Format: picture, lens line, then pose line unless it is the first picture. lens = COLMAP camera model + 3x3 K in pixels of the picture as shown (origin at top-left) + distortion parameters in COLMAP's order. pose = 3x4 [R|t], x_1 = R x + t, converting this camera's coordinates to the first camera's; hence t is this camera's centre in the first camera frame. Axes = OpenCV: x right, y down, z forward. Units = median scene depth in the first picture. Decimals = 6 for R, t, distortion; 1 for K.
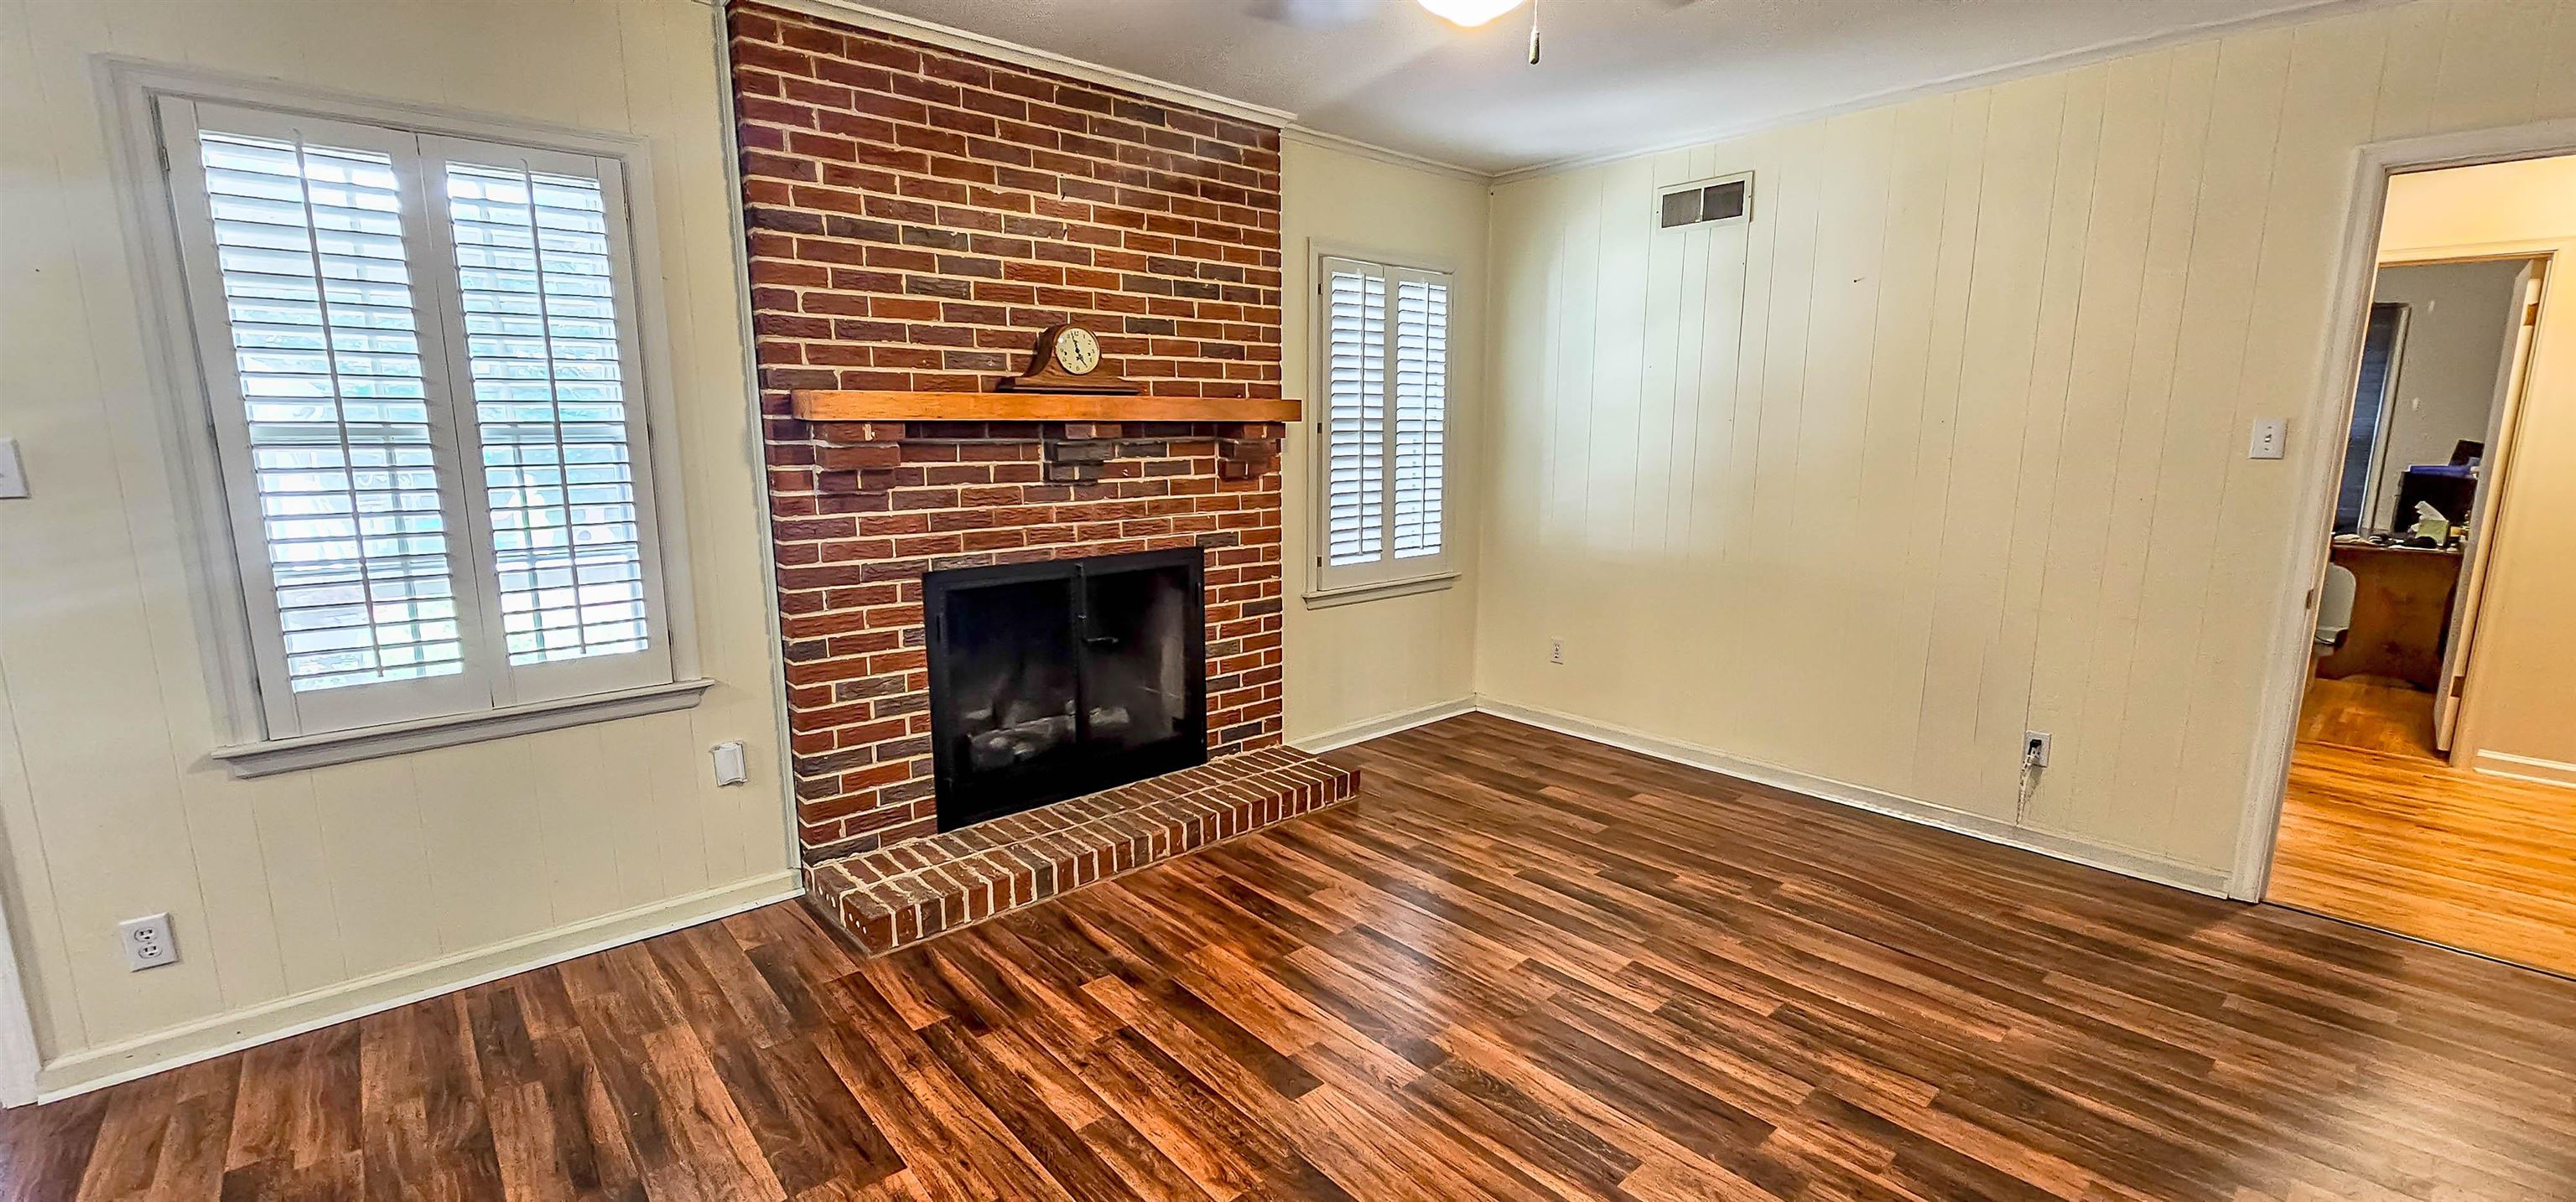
lens RADIAL K [[1049.8, 0, 1294.1], [0, 1049.8, 608.6], [0, 0, 1]] dist [-0.004003, -0.000344]
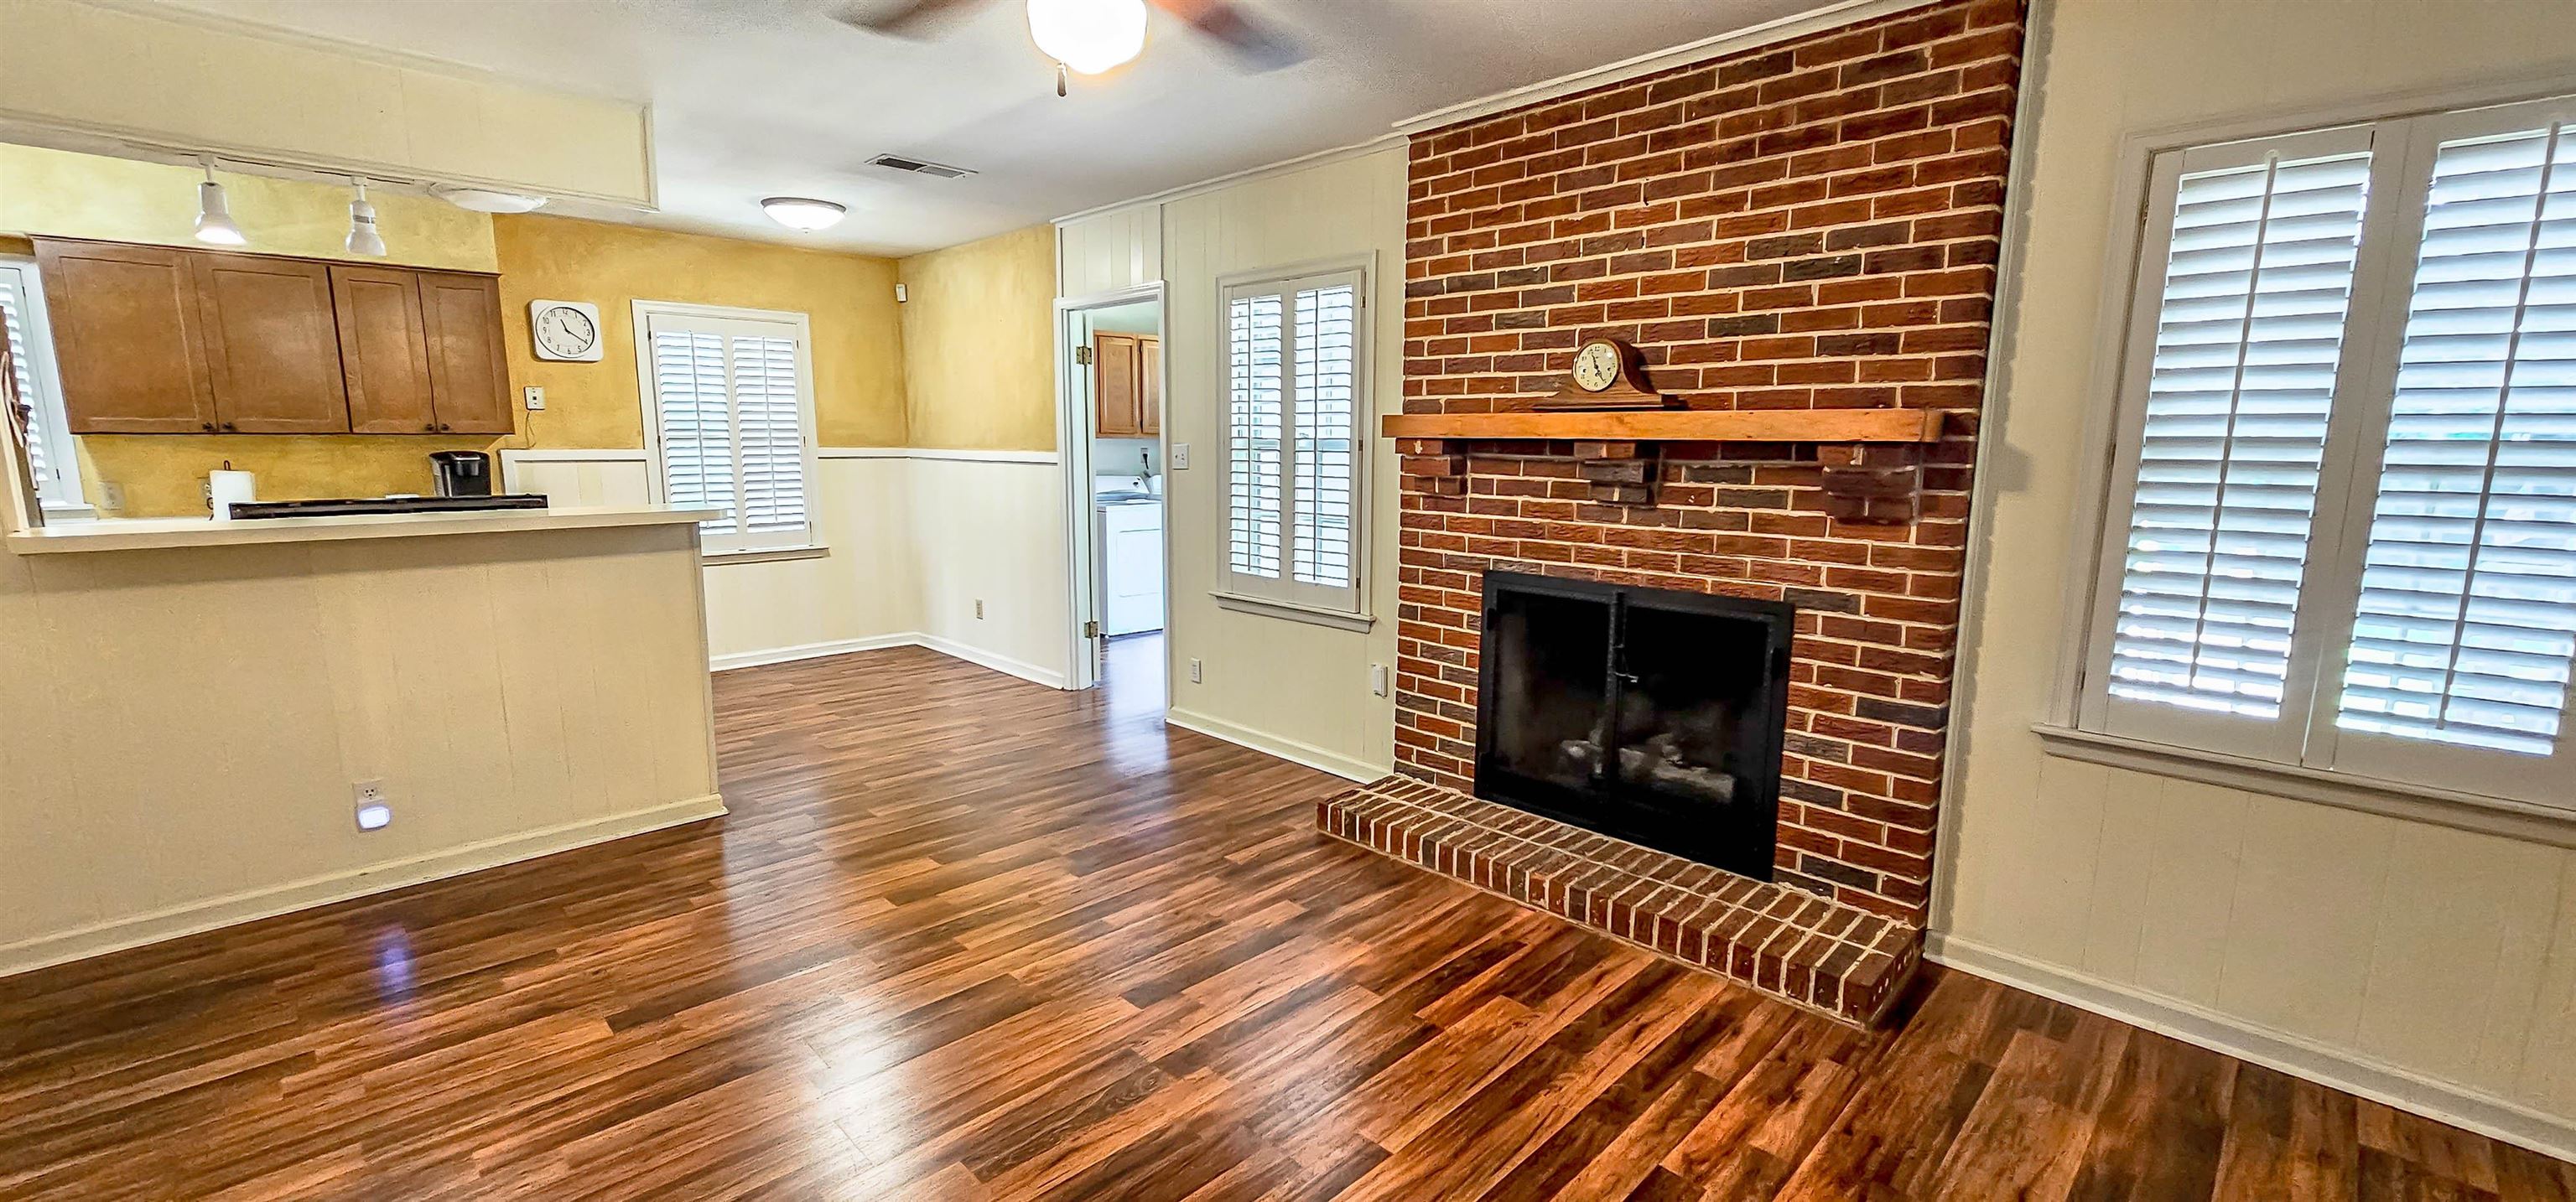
lens RADIAL K [[1049.8, 0, 1294.1], [0, 1049.8, 608.6], [0, 0, 1]] dist [-0.004003, -0.000344]
pose [[0.060524, 0.159470, -0.985346, 0.747414], [-0.180629, 0.972608, 0.146314, -0.118310], [0.981687, 0.169127, 0.087671, 0.668551]]
